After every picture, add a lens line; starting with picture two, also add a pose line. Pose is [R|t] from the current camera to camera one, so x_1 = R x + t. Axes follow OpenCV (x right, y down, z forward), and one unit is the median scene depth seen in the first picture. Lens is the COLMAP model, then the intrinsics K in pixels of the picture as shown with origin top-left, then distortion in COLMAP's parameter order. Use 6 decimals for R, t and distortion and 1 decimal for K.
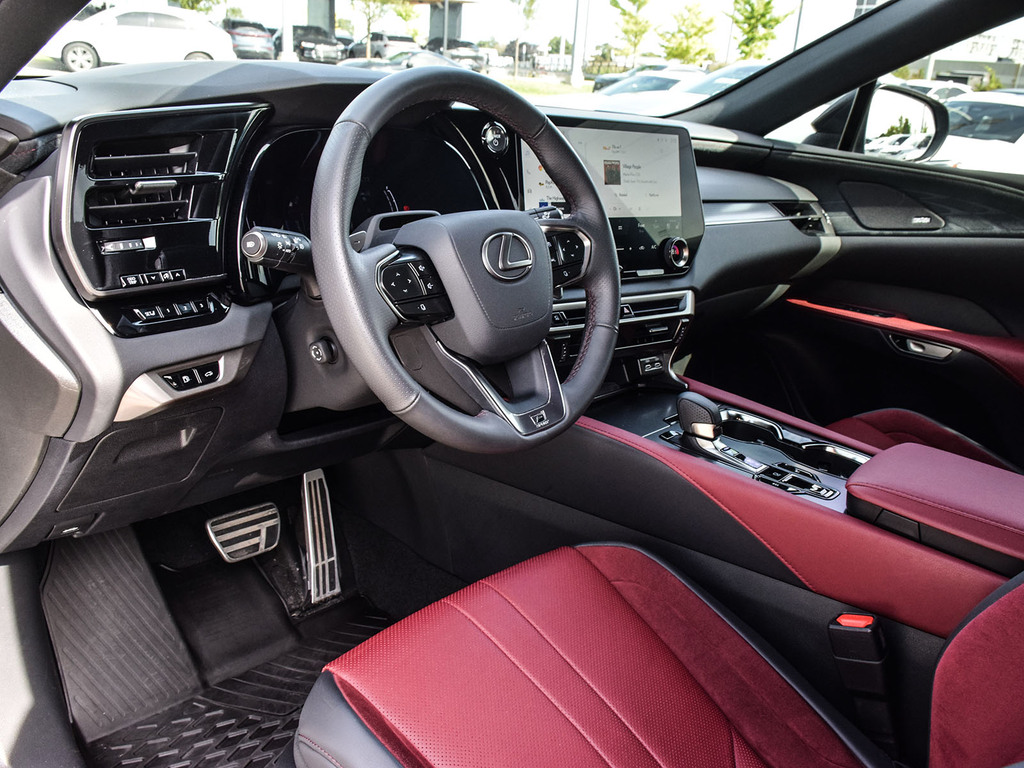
lens RADIAL K [[884.4, 0, 512.0], [0, 884.4, 384.0], [0, 0, 1]] dist [-0.010676, -0.004622]
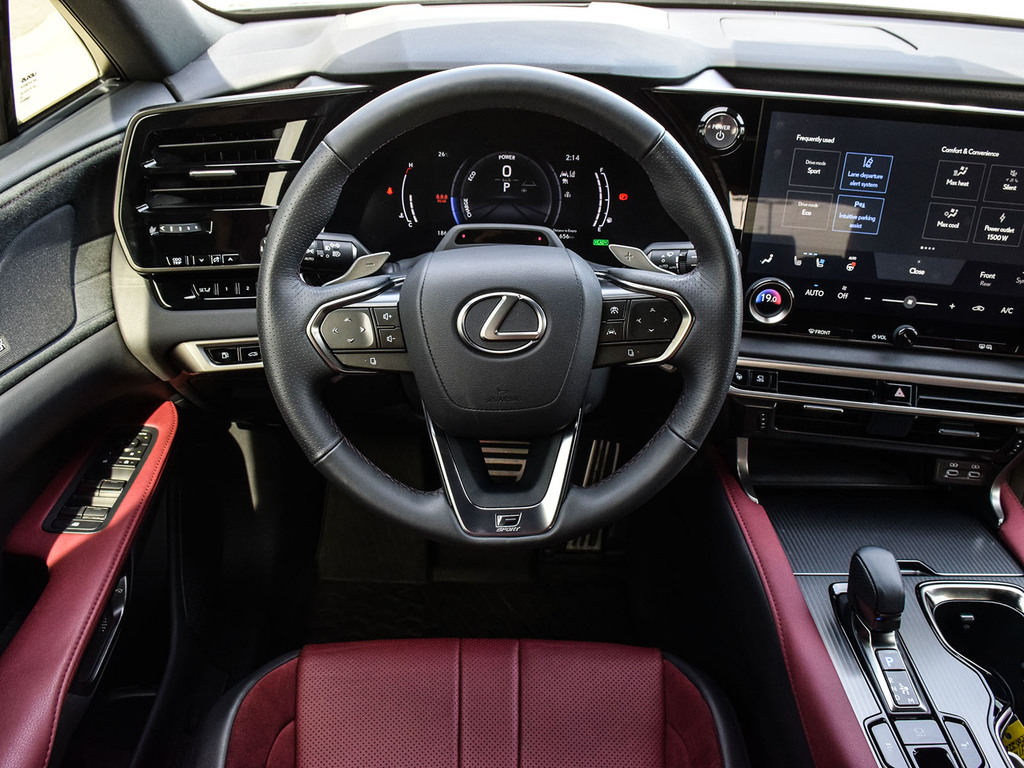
lens RADIAL K [[873.6, 0, 512.0], [0, 873.6, 384.0], [0, 0, 1]] dist [-0.022101, 0.012747]
pose [[0.689341, 0.335687, -0.641968, 0.351382], [-0.212270, 0.940862, 0.264045, -0.203396], [0.692640, -0.045747, 0.719831, 0.295738]]
